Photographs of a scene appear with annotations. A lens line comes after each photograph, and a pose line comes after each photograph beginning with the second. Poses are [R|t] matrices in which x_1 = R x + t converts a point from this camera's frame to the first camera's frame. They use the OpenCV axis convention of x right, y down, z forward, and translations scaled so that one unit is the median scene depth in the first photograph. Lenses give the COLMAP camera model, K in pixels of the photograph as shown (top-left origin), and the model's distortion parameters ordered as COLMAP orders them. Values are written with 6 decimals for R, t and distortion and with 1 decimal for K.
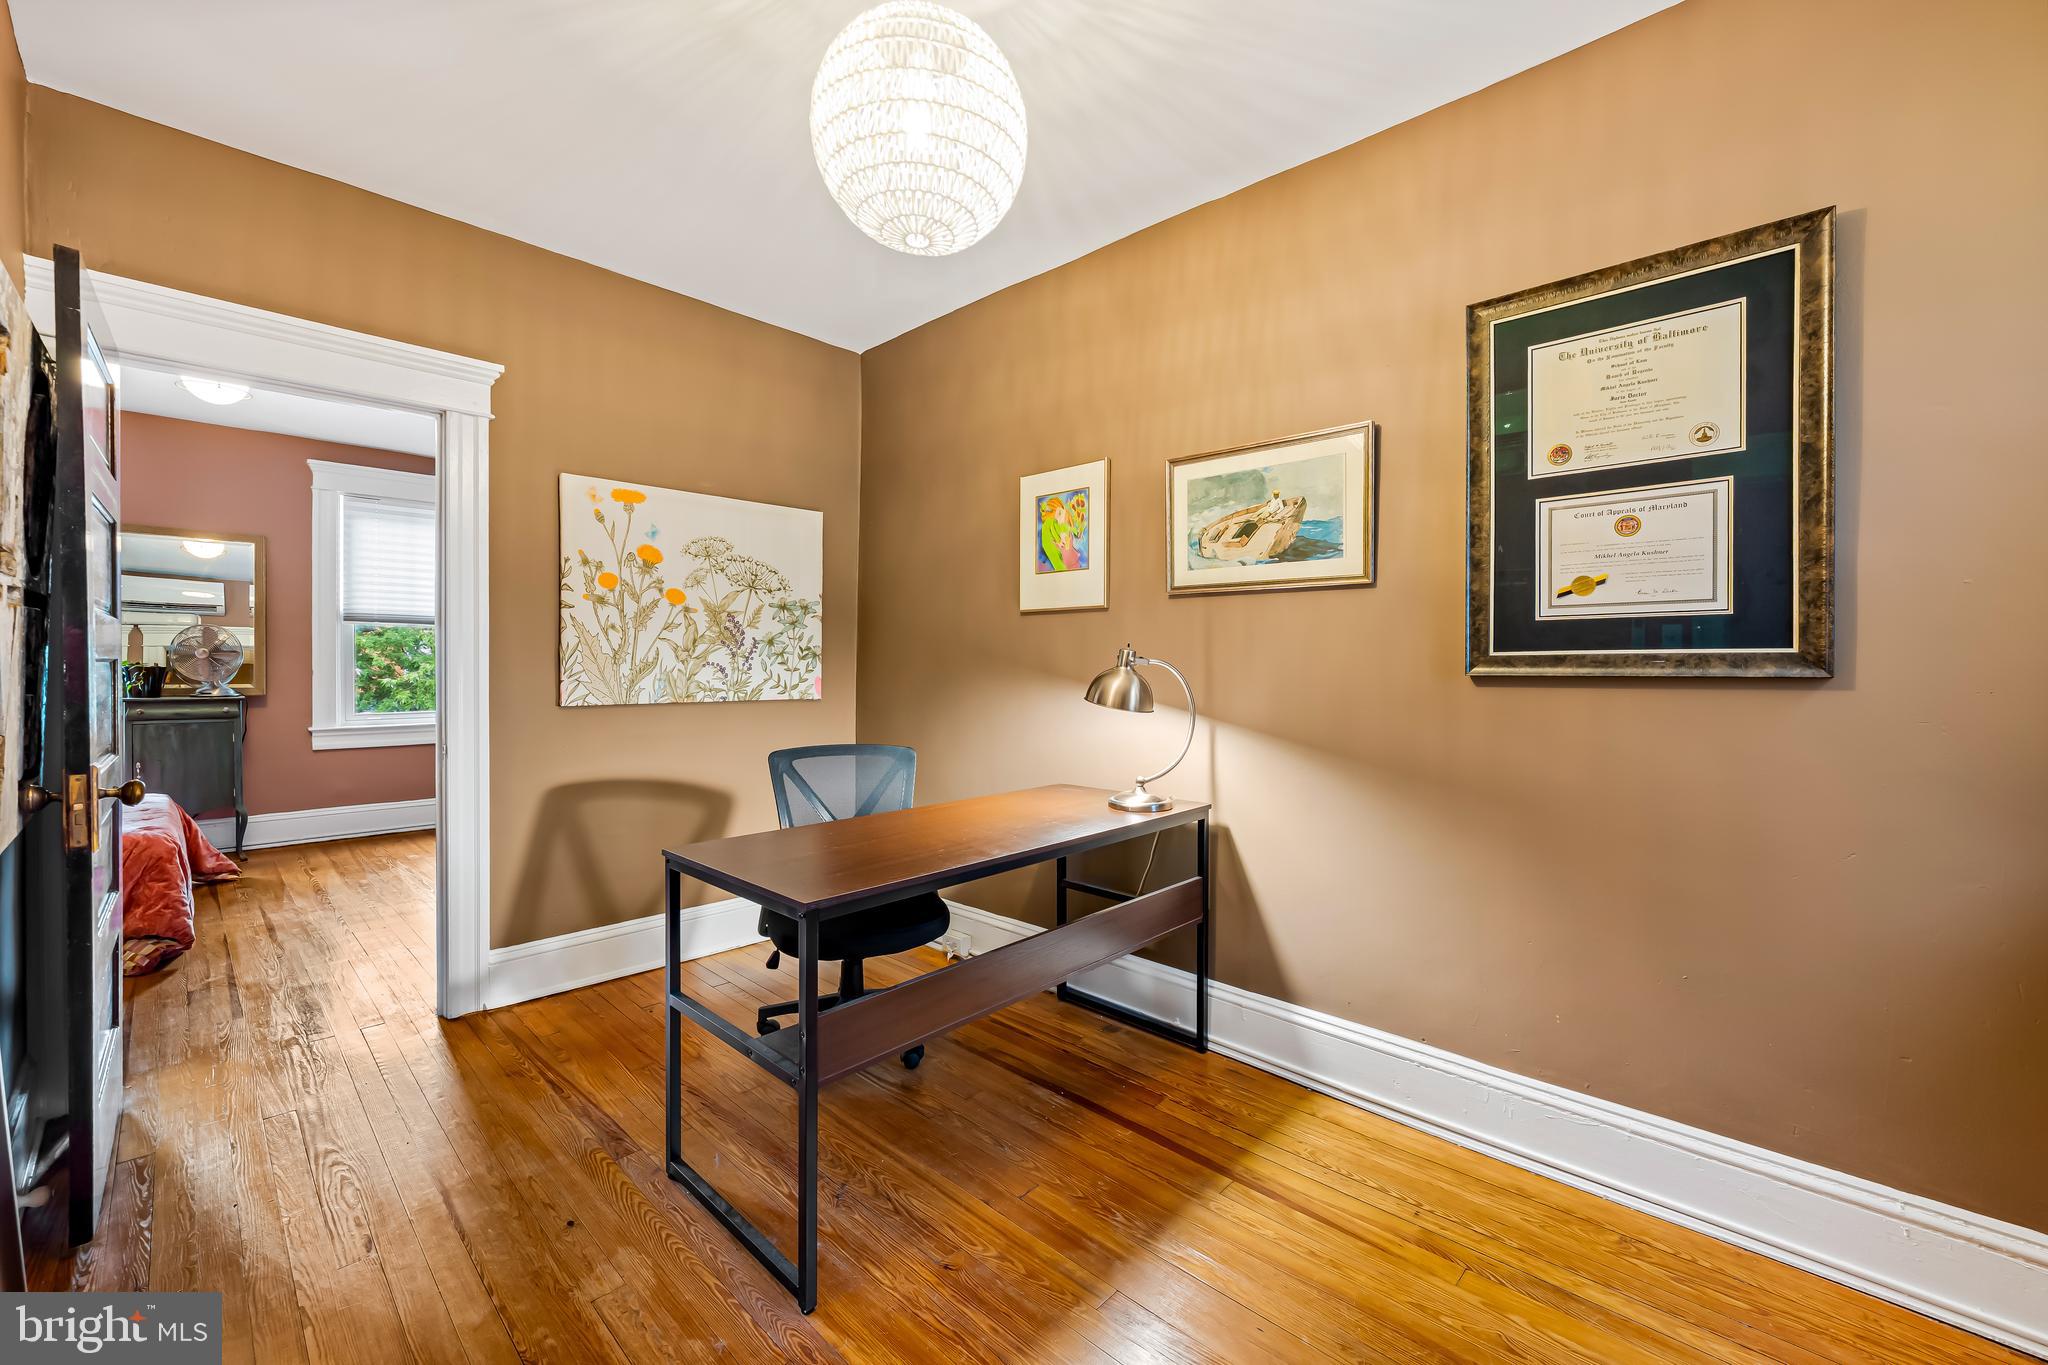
lens RADIAL K [[821.0, 0, 1025.4], [0, 821.0, 666.1], [0, 0, 1]] dist [-0.008175, 0.000175]
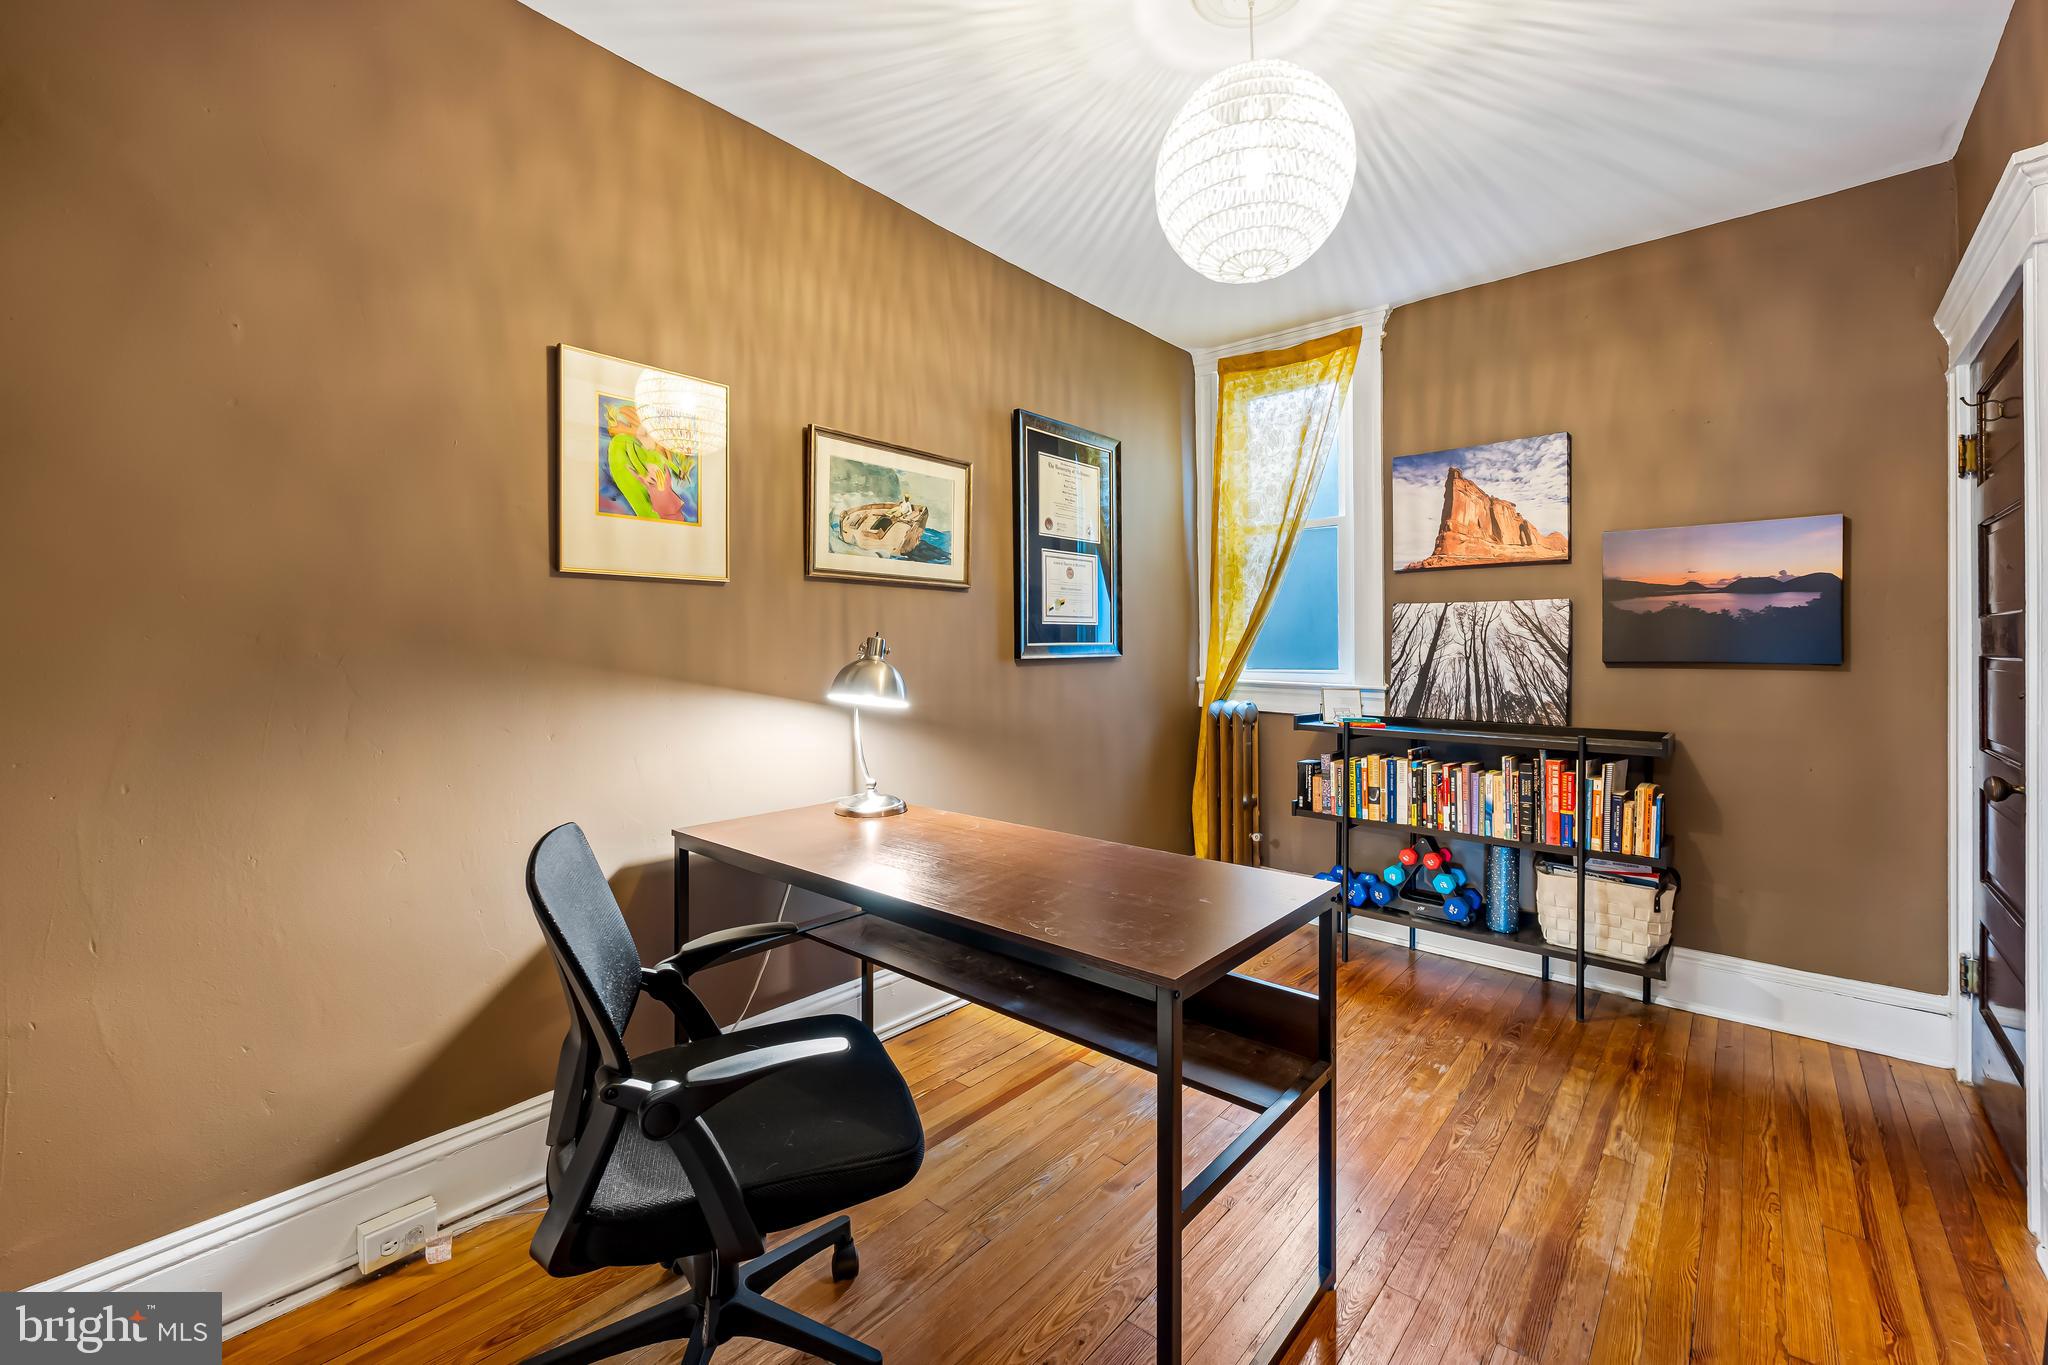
lens RADIAL K [[821.0, 0, 1035.2], [0, 821.0, 647.0], [0, 0, 1]] dist [-0.008175, 0.000175]
pose [[-0.035507, 0.002907, 0.999365, -0.796724], [0.011831, 0.999927, -0.002488, -0.005332], [-0.999299, 0.011735, -0.035539, 0.871337]]
